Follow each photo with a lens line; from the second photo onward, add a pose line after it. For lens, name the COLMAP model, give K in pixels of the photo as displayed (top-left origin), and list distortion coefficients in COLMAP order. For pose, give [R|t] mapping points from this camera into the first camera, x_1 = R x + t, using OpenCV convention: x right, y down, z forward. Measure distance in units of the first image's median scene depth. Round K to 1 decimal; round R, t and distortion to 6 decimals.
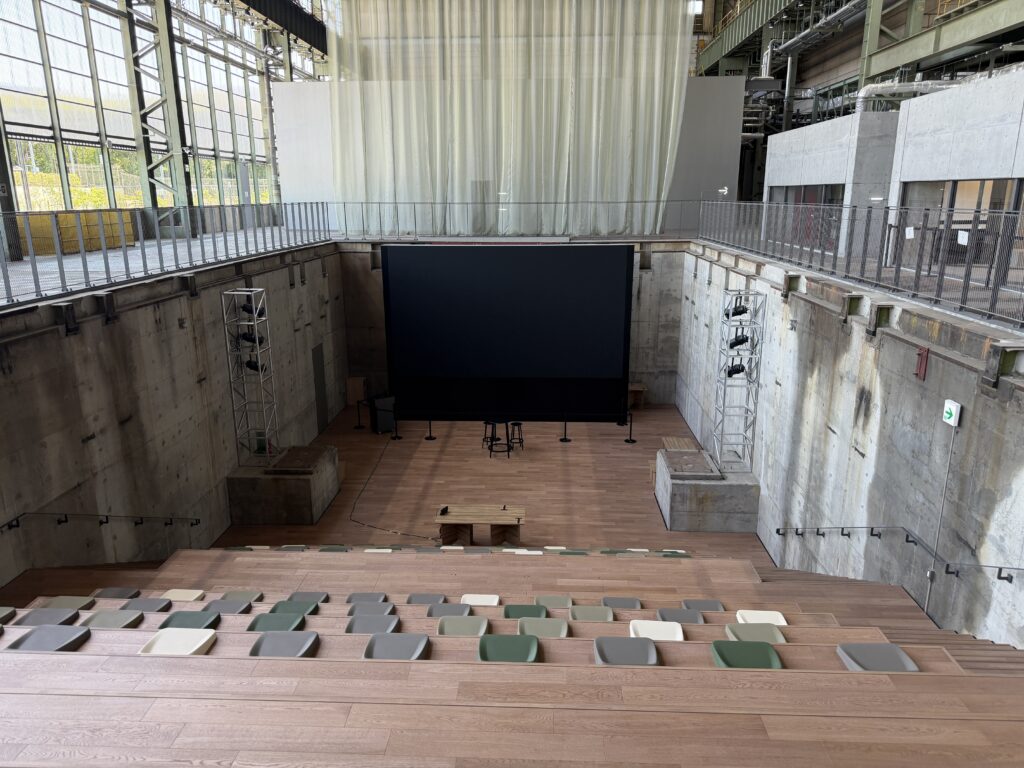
lens RADIAL K [[720.8, 0, 512.0], [0, 720.8, 384.0], [0, 0, 1]] dist [0.053691, -0.065227]
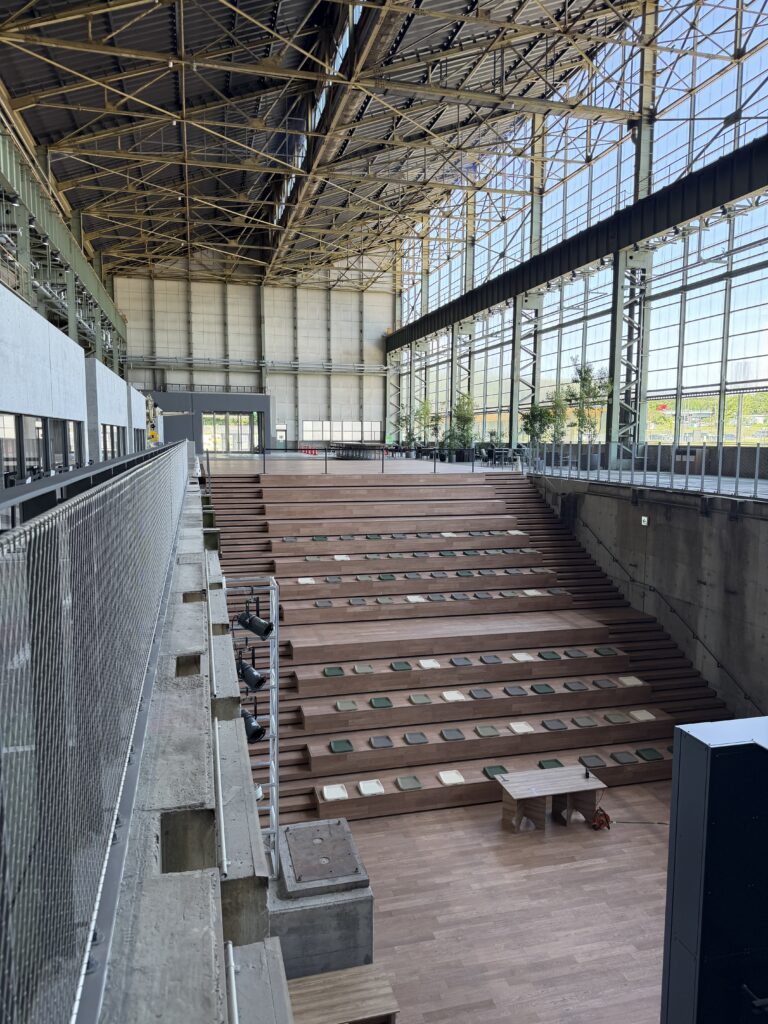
lens RADIAL K [[720.8, 0, 384.0], [0, 720.8, 512.0], [0, 0, 1]] dist [0.053691, -0.065227]
pose [[-0.954392, 0.029820, -0.297062, 0.493994], [-0.078073, 0.935448, 0.344734, -0.509449], [0.288166, 0.352204, -0.890456, 1.962958]]
